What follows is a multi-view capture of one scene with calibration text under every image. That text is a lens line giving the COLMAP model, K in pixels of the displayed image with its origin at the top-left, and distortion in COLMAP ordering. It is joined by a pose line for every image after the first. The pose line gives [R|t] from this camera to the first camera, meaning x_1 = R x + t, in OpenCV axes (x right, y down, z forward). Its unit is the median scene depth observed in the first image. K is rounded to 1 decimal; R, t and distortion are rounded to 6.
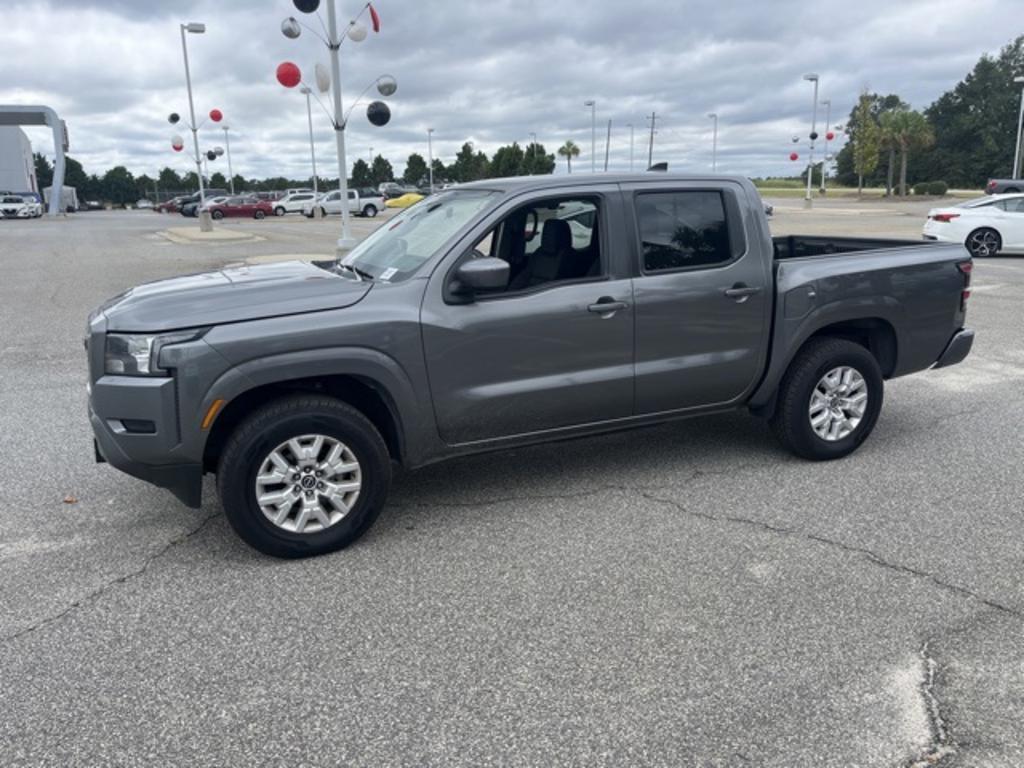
lens RADIAL K [[775.5, 0, 517.7], [0, 775.5, 388.0], [0, 0, 1]] dist [0.070233, -0.087497]
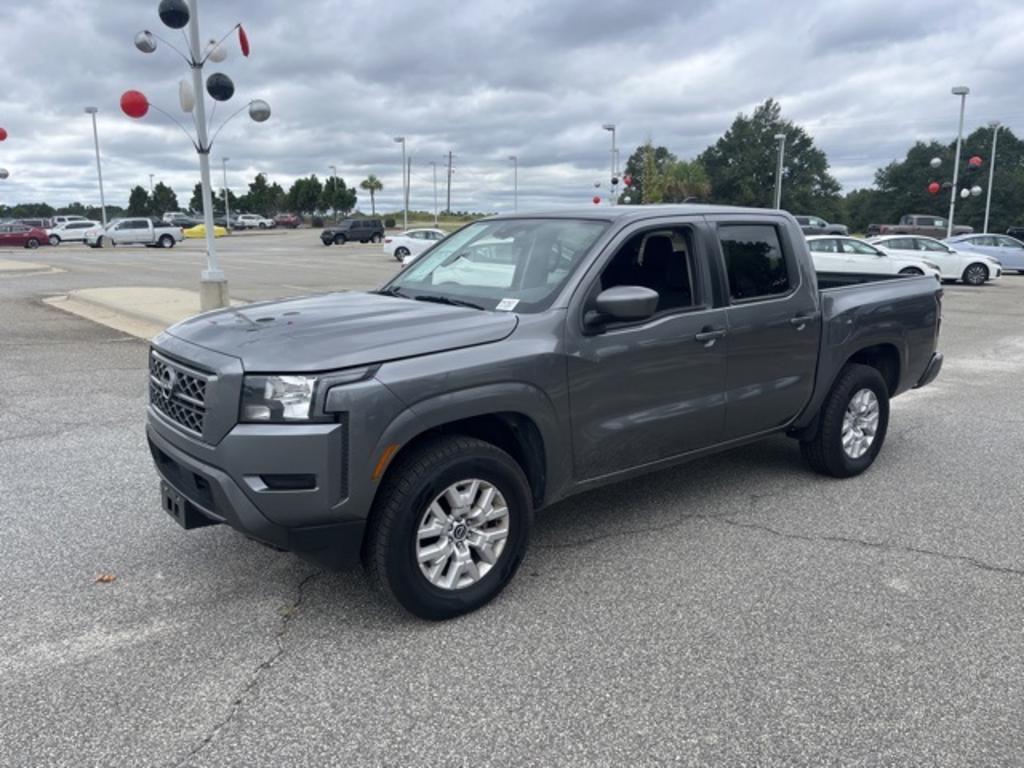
lens RADIAL K [[775.5, 0, 511.8], [0, 775.5, 391.0], [0, 0, 1]] dist [0.070233, -0.087497]
pose [[0.967953, -0.032157, 0.249065, -0.349806], [0.042102, 0.998510, -0.034702, -0.007958], [-0.247579, 0.044076, 0.967865, 0.082330]]
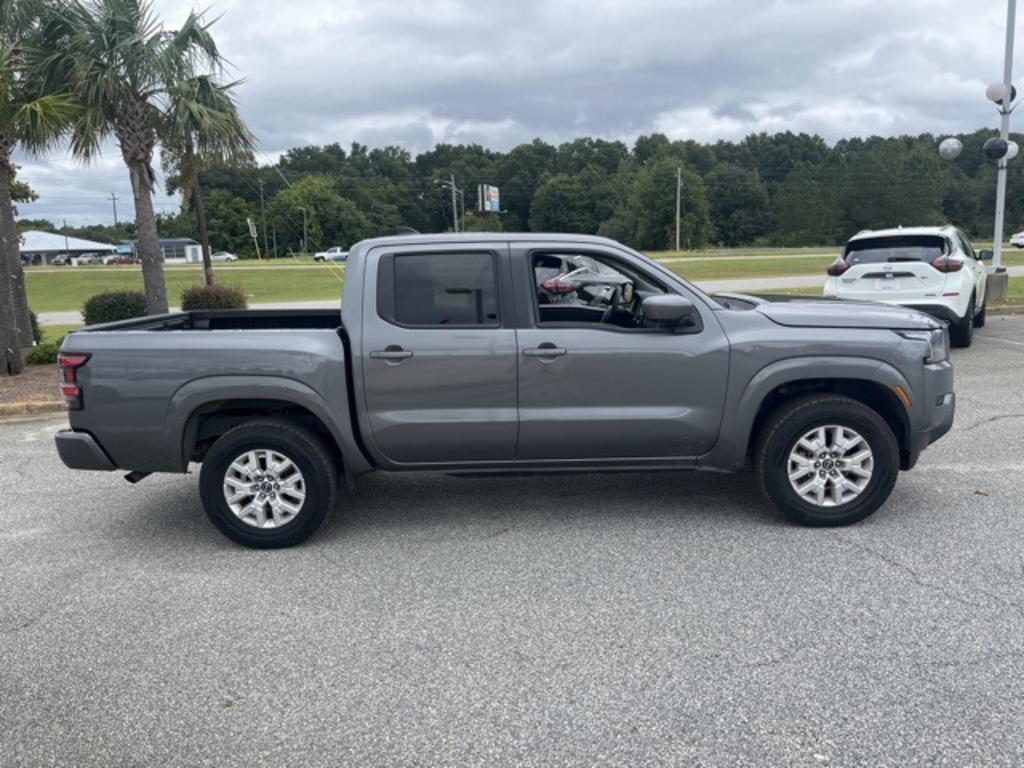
lens RADIAL K [[775.5, 0, 518.5], [0, 775.5, 387.6], [0, 0, 1]] dist [0.070233, -0.087497]
pose [[-0.900936, -0.022913, 0.433347, -0.451361], [0.157182, 0.913565, 0.375090, -0.511203], [-0.404485, 0.406047, -0.819462, 2.094109]]
